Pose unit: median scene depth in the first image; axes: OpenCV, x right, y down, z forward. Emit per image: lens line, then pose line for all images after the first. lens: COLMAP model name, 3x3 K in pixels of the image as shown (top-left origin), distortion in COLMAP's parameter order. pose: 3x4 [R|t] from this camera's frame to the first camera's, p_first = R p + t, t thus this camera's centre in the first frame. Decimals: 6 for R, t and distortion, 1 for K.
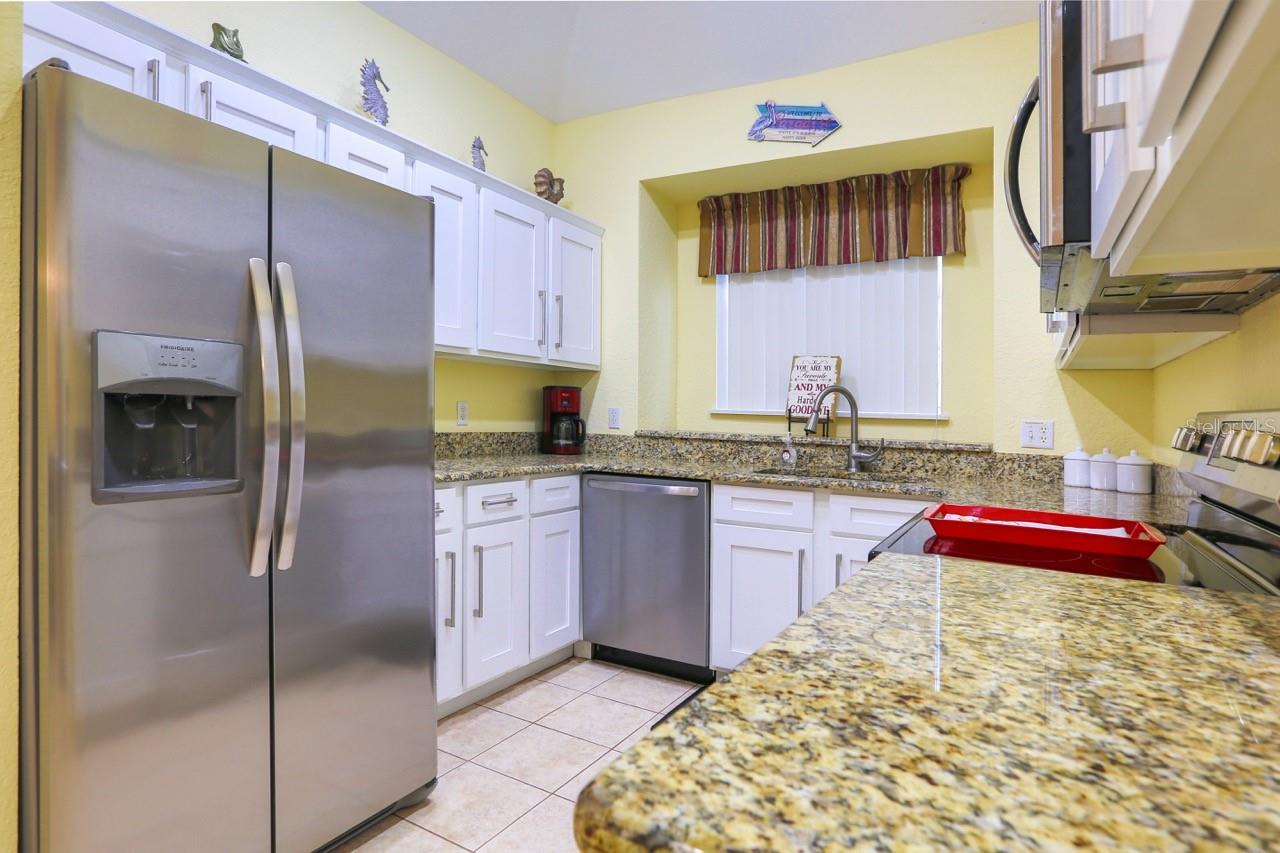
lens RADIAL K [[690.7, 0, 640.0], [0, 690.7, 426.5], [0, 0, 1]] dist [-0.003830, 0.000641]
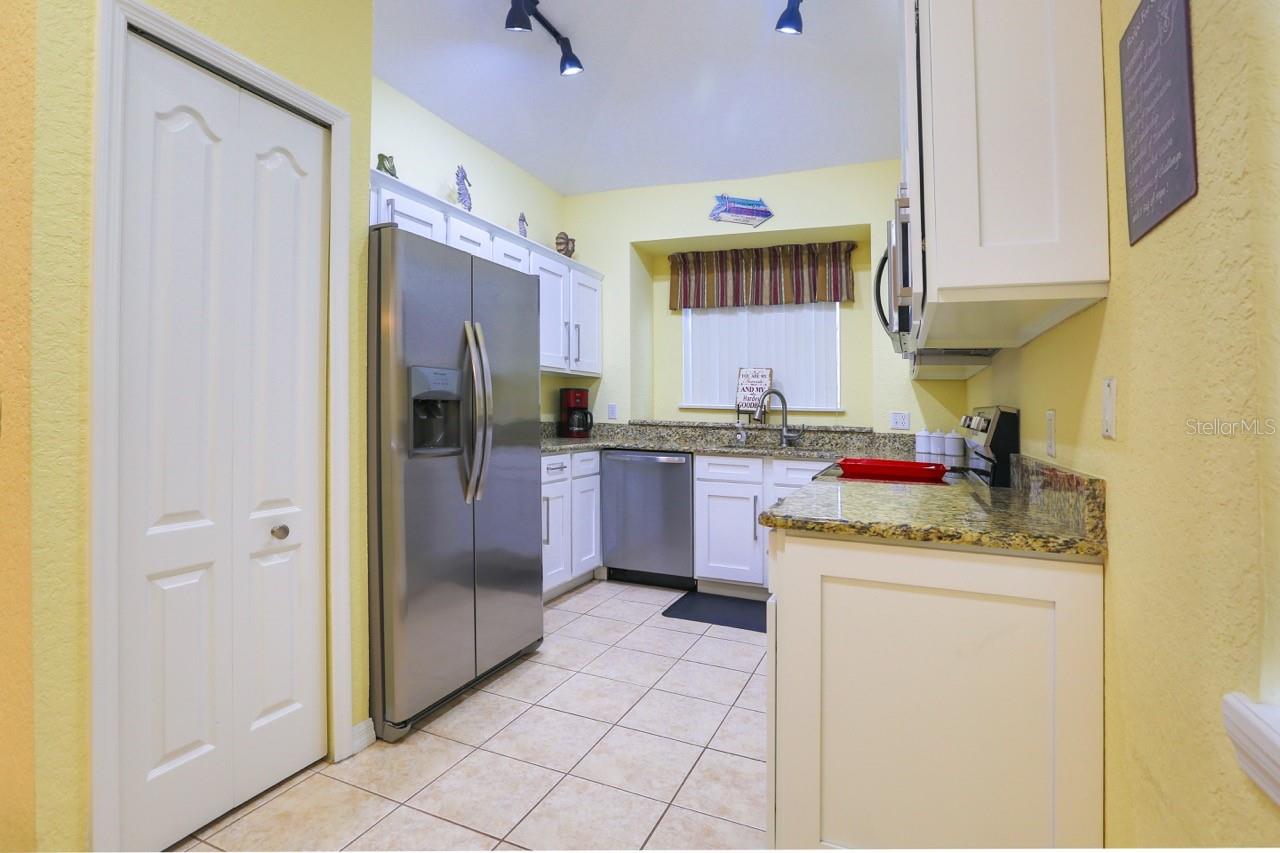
lens RADIAL K [[607.1, 0, 635.7], [0, 607.1, 407.5], [0, 0, 1]] dist [0.000895, -0.000280]
pose [[0.995267, -0.003954, 0.097095, -0.128165], [0.005624, 0.999841, -0.016941, 0.001246], [-0.097012, 0.017407, 0.995131, -0.259083]]
